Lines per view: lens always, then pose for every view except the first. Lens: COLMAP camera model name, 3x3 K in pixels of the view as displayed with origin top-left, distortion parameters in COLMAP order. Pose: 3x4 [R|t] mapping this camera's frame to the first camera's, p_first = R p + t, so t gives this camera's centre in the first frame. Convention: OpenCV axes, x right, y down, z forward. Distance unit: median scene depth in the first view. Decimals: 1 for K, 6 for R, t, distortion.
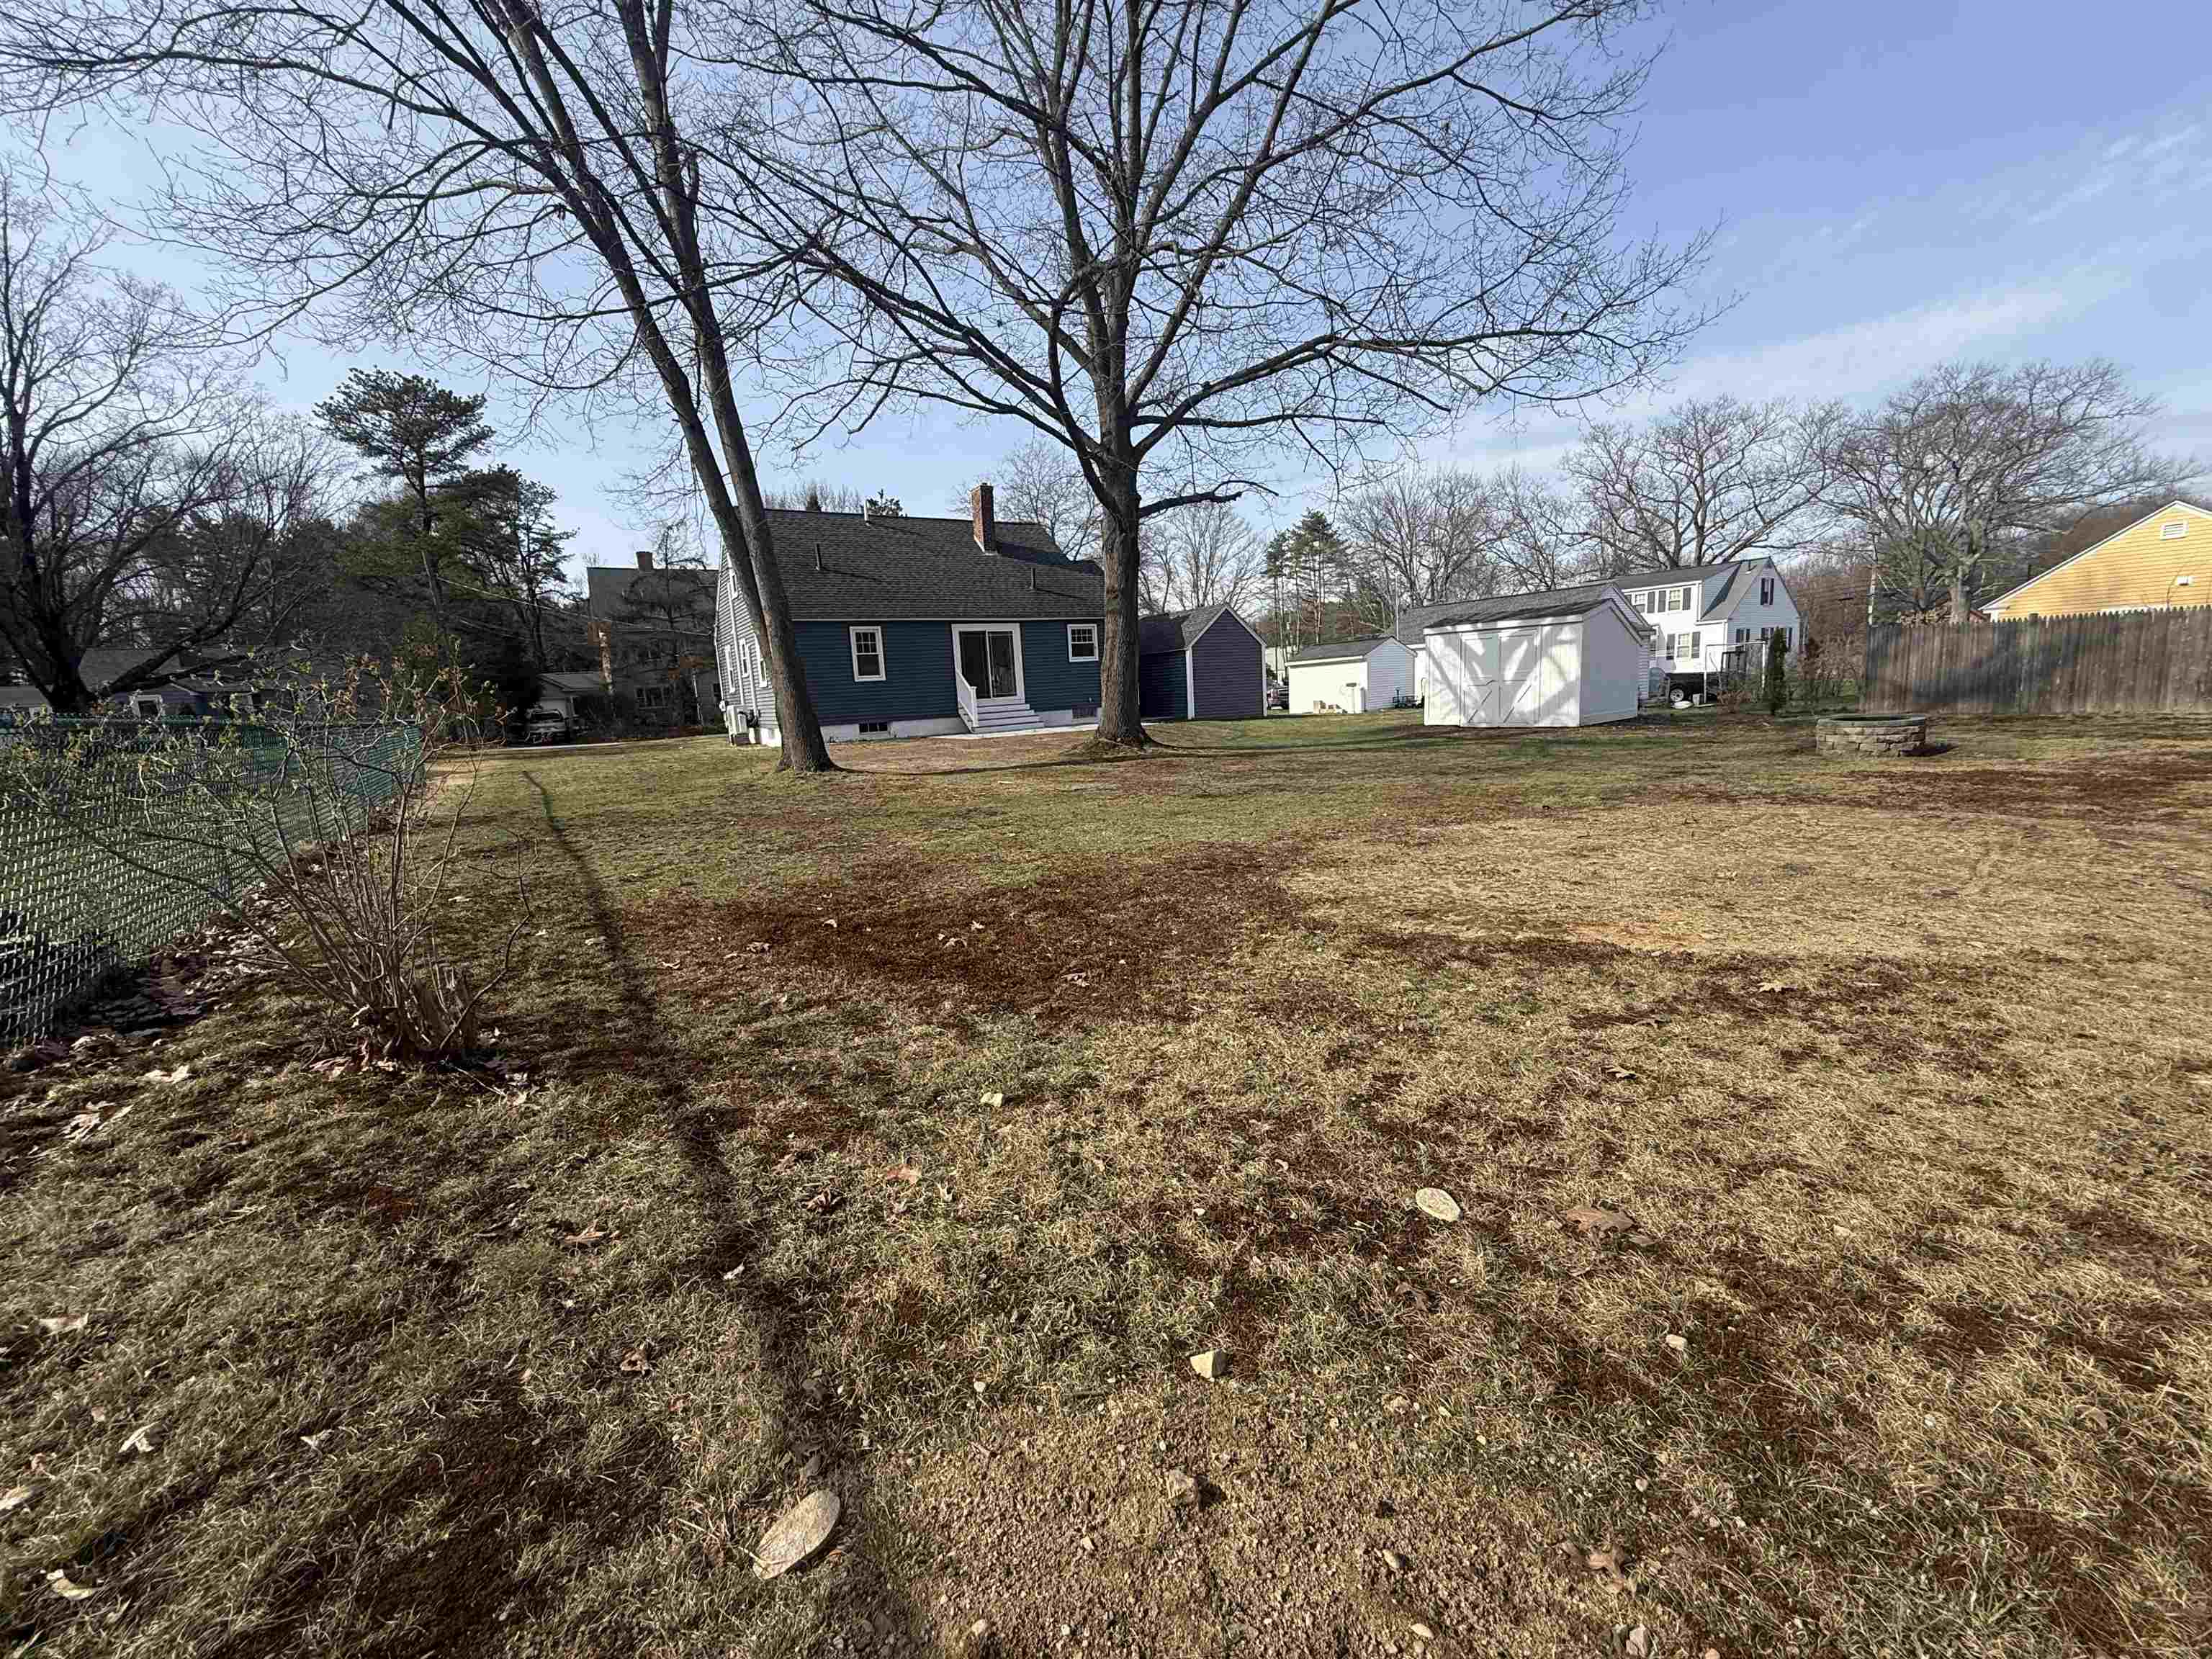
lens RADIAL K [[889.6, 0, 1106.0], [0, 889.6, 829.5], [0, 0, 1]] dist [0.000637, -0.000215]
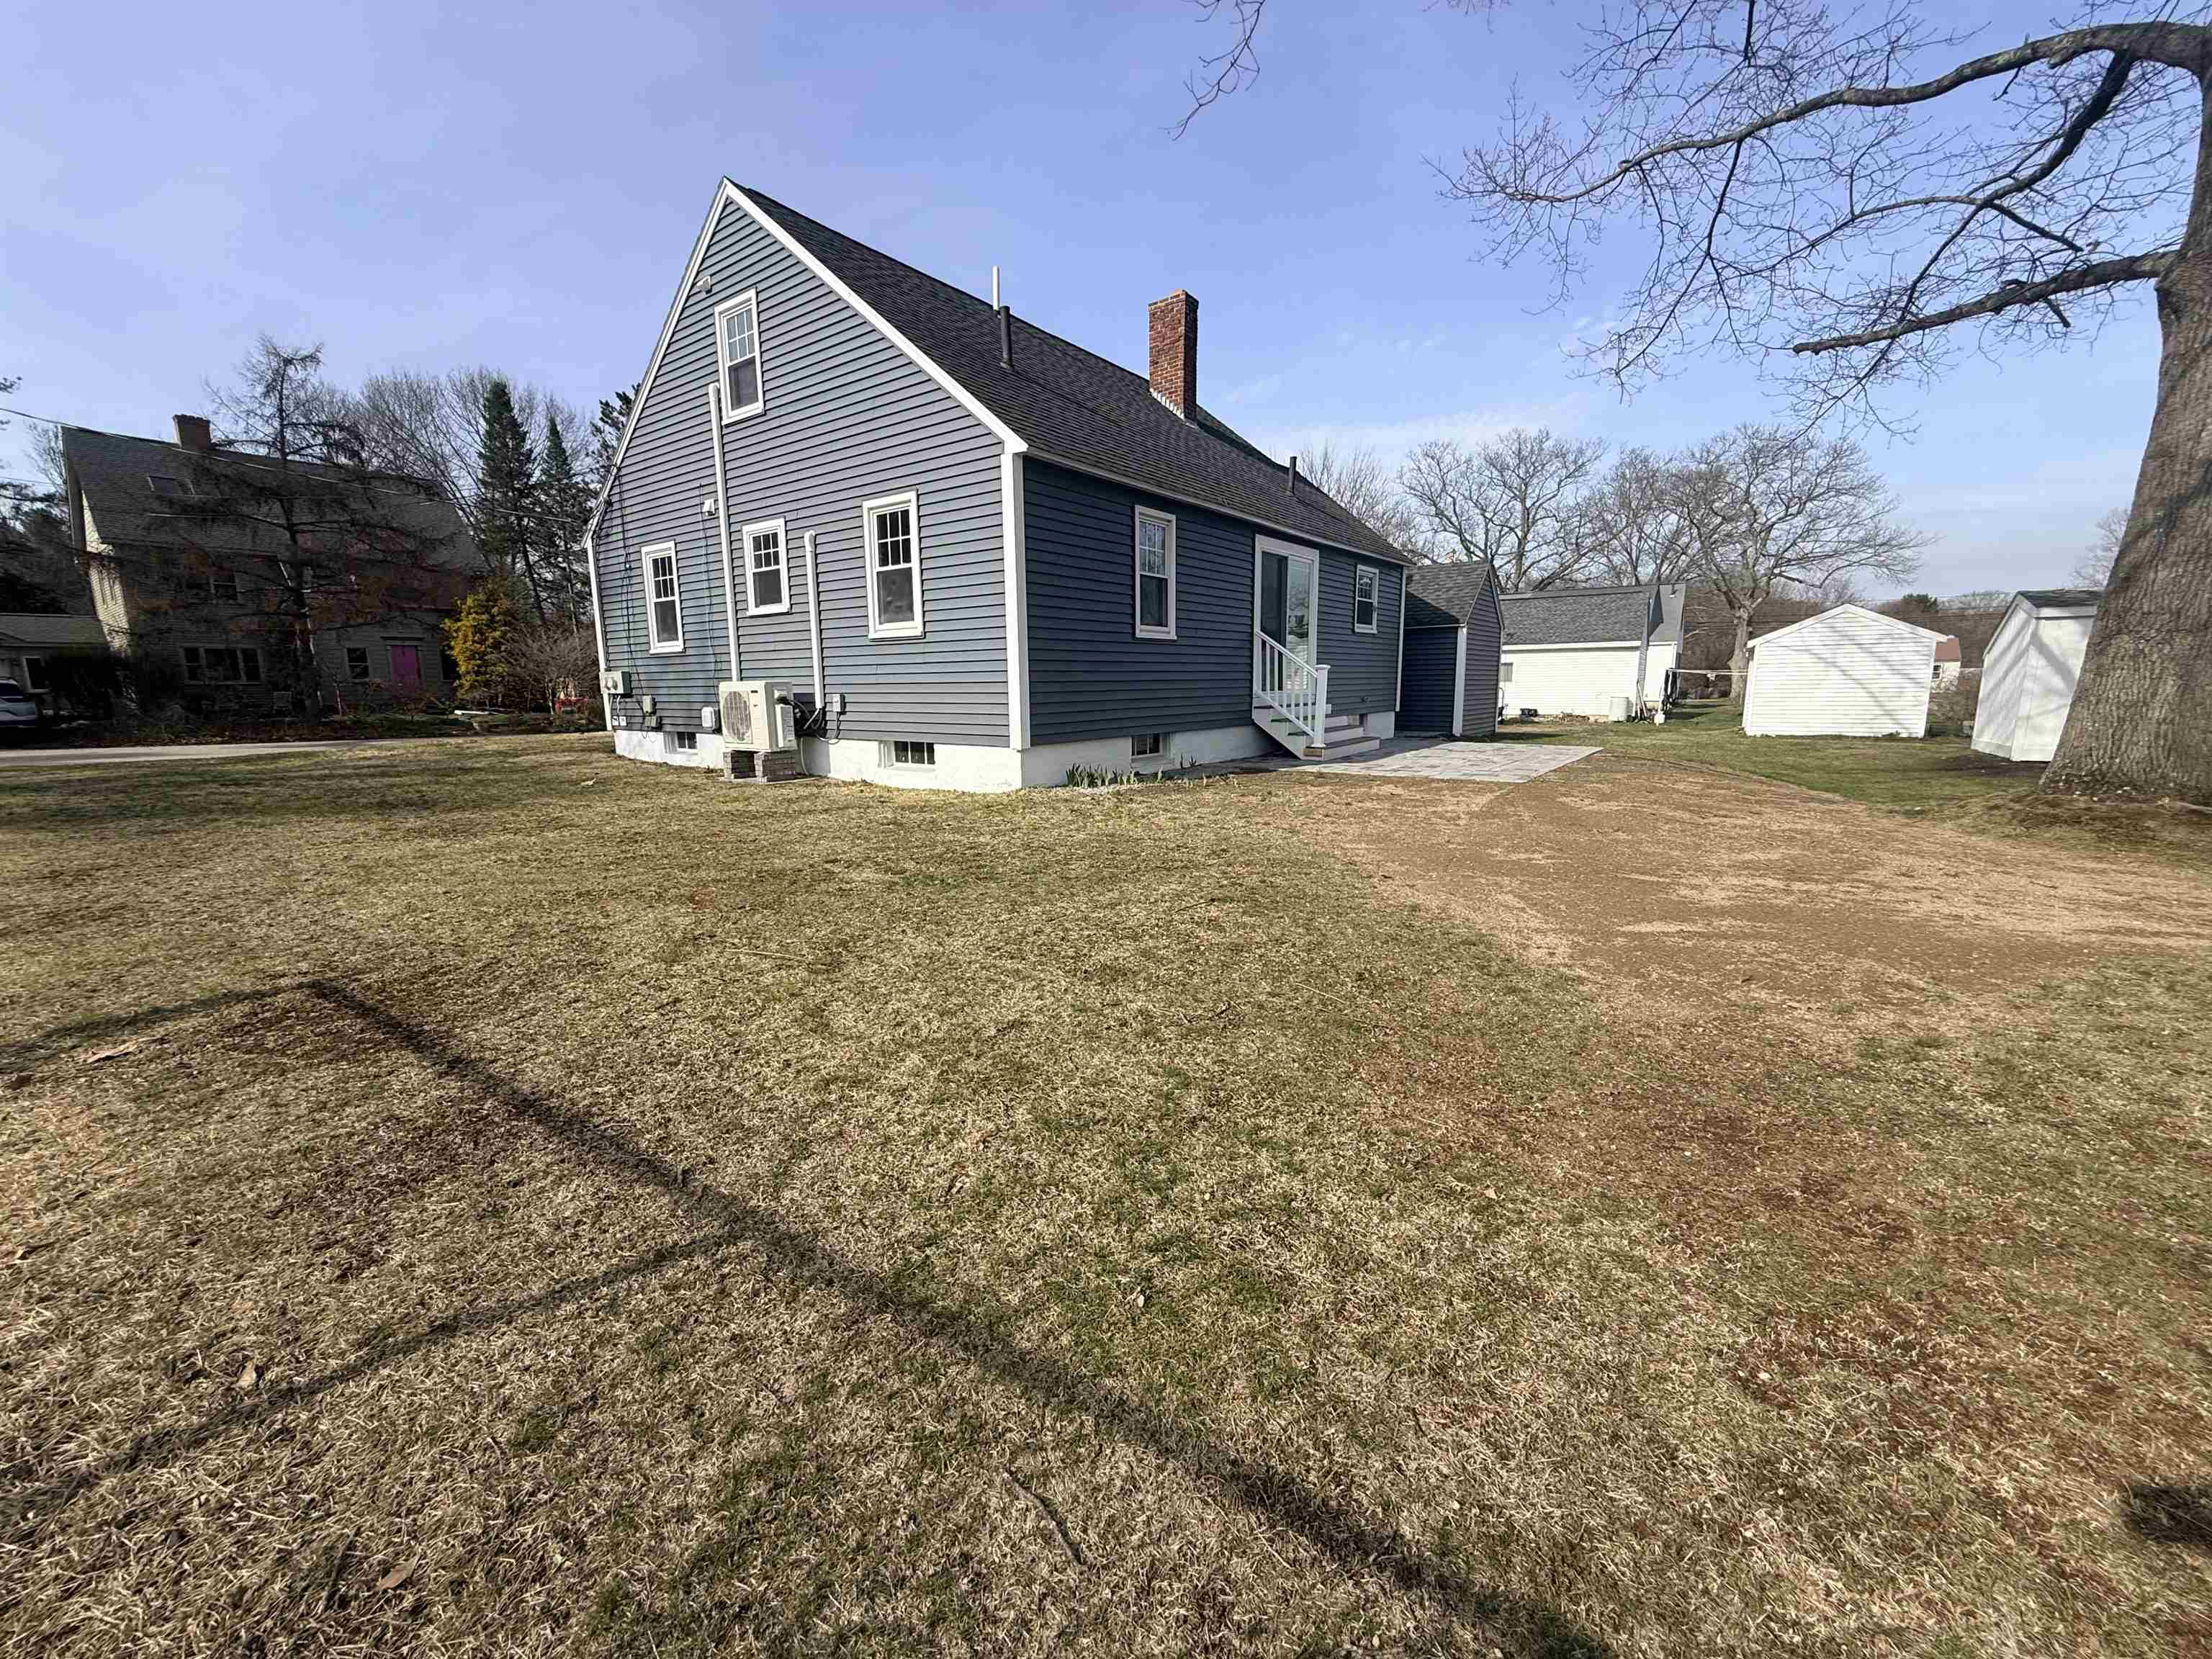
lens RADIAL K [[889.6, 0, 1106.0], [0, 889.6, 829.5], [0, 0, 1]] dist [0.000637, -0.000215]
pose [[0.930825, -0.014755, 0.365166, -0.425232], [0.017766, 0.999830, -0.004886, -0.068726], [-0.365032, 0.011036, 0.930930, 0.576612]]
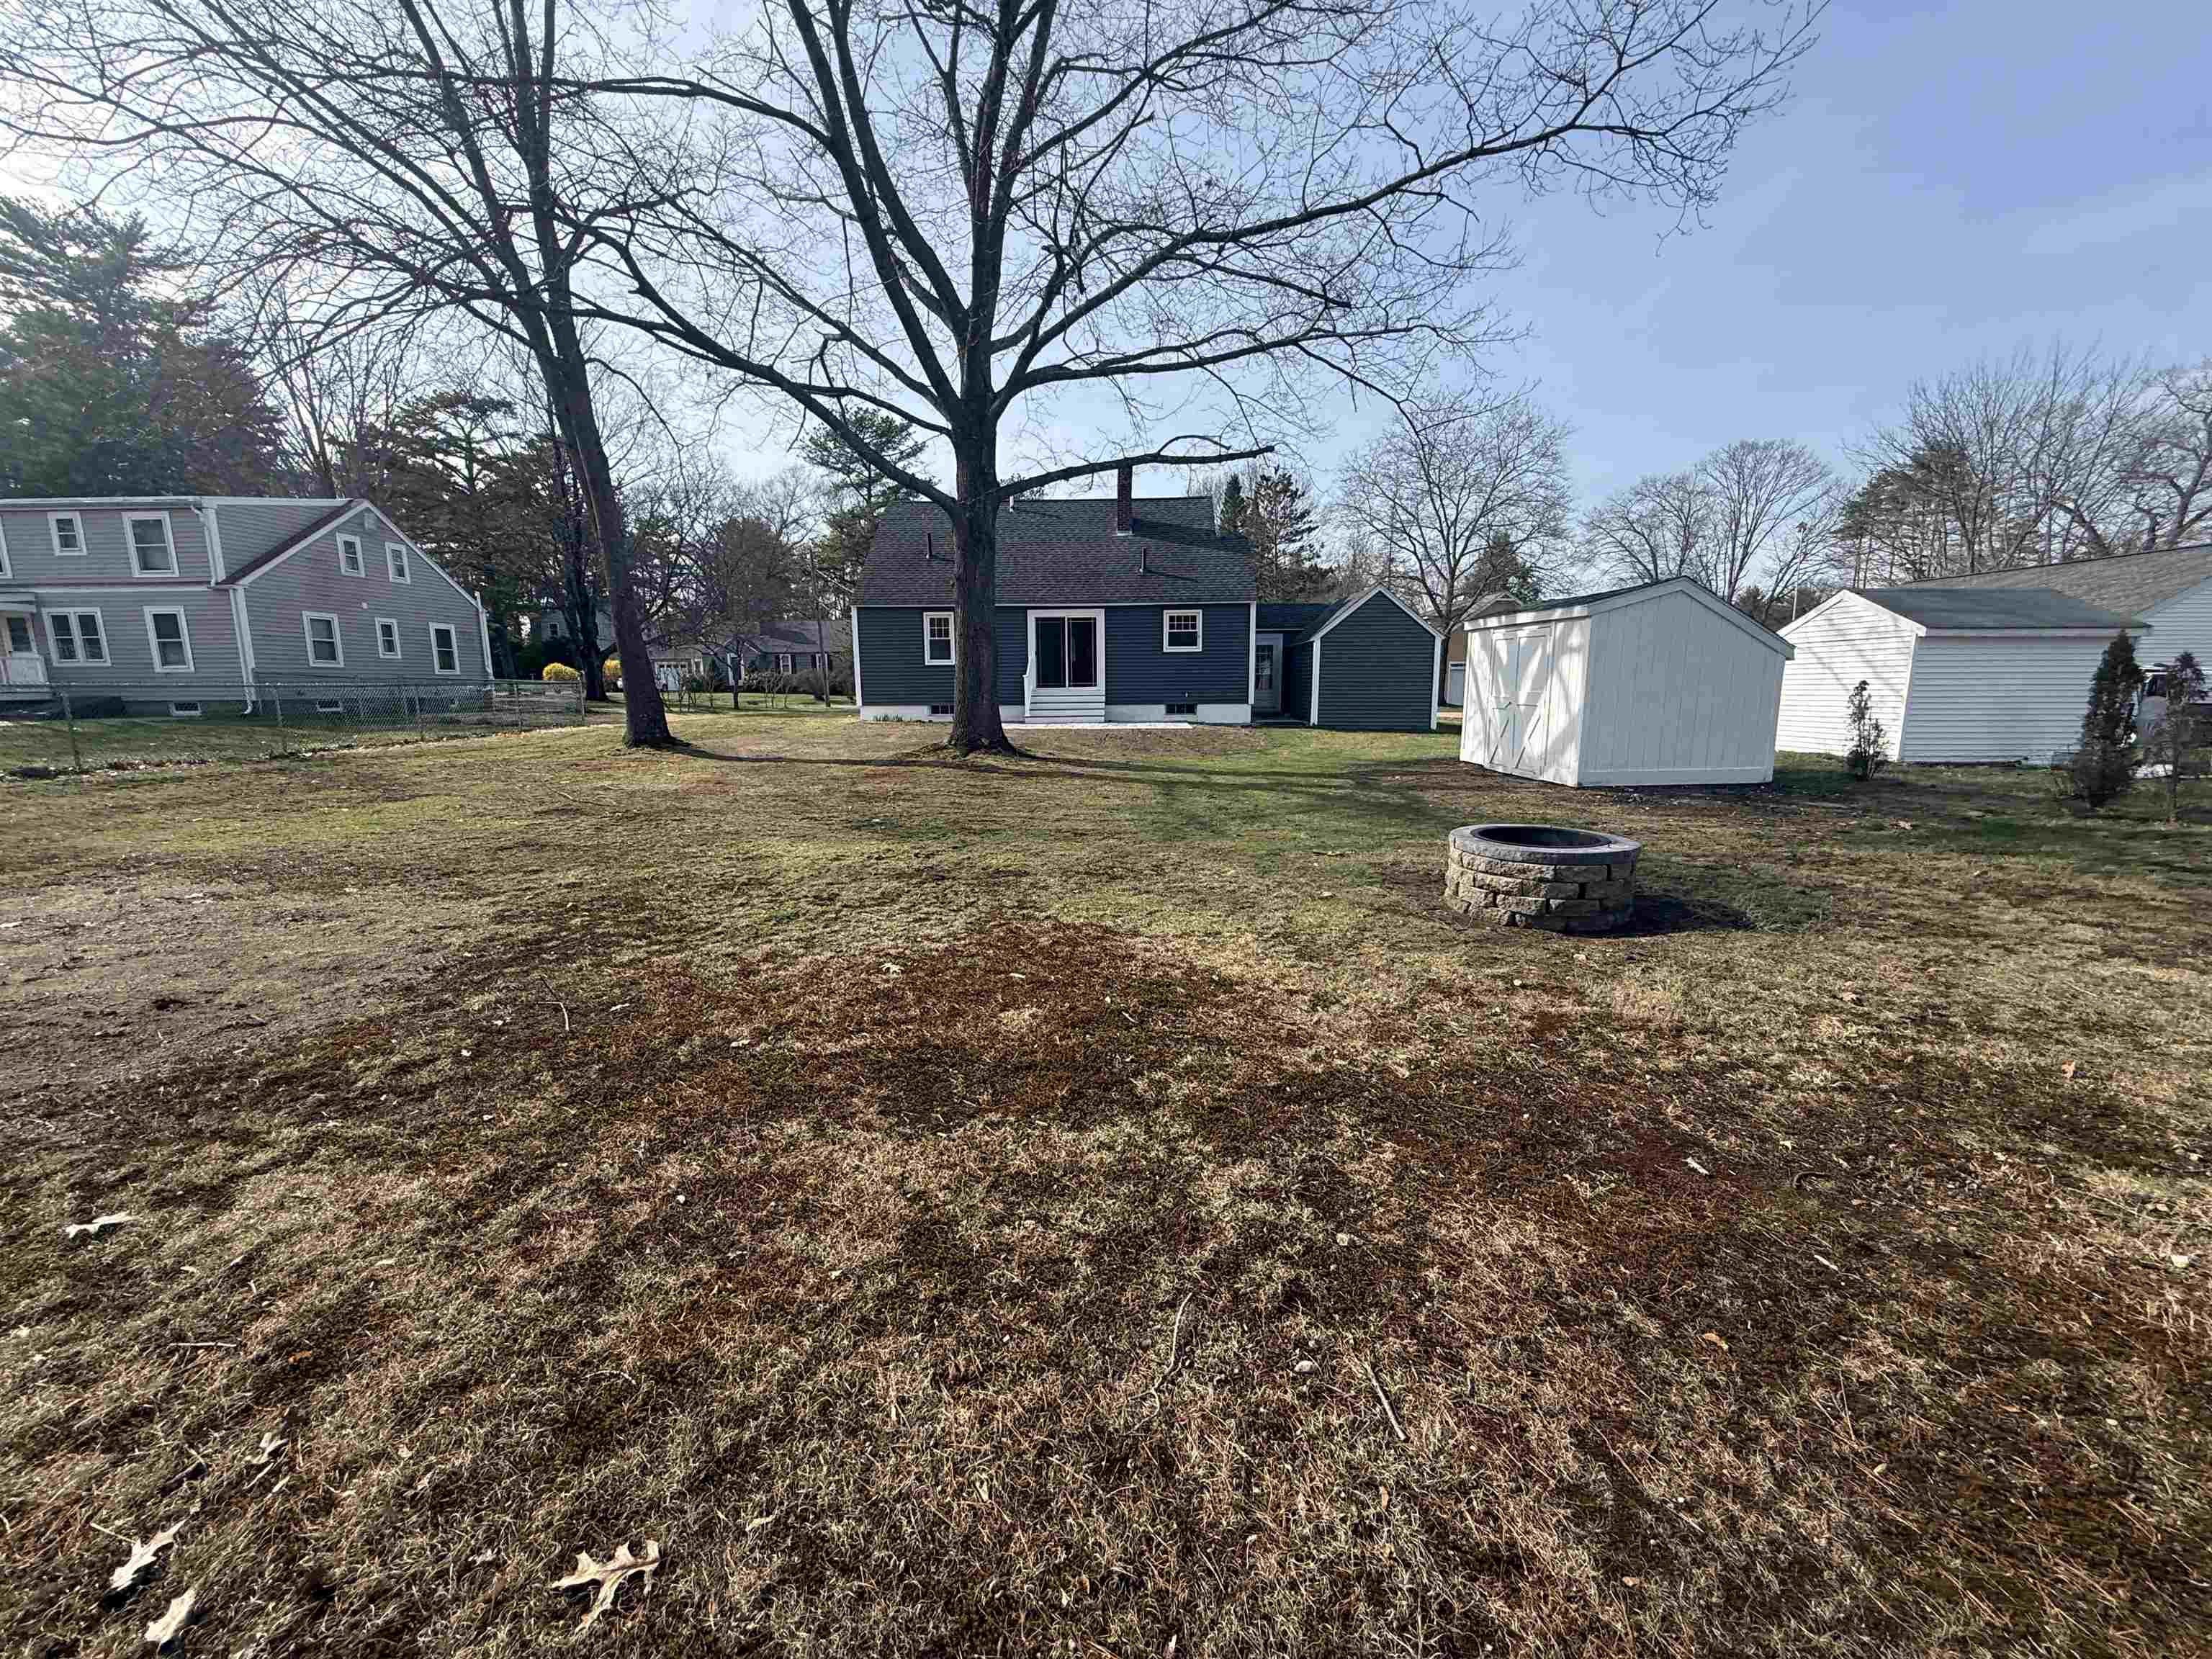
lens RADIAL K [[889.6, 0, 1106.0], [0, 889.6, 829.5], [0, 0, 1]] dist [0.000637, -0.000215]
pose [[0.818332, 0.143573, -0.556525, 0.473080], [-0.129449, 0.989459, 0.064916, -0.065918], [0.559979, 0.018919, 0.828291, 0.239941]]
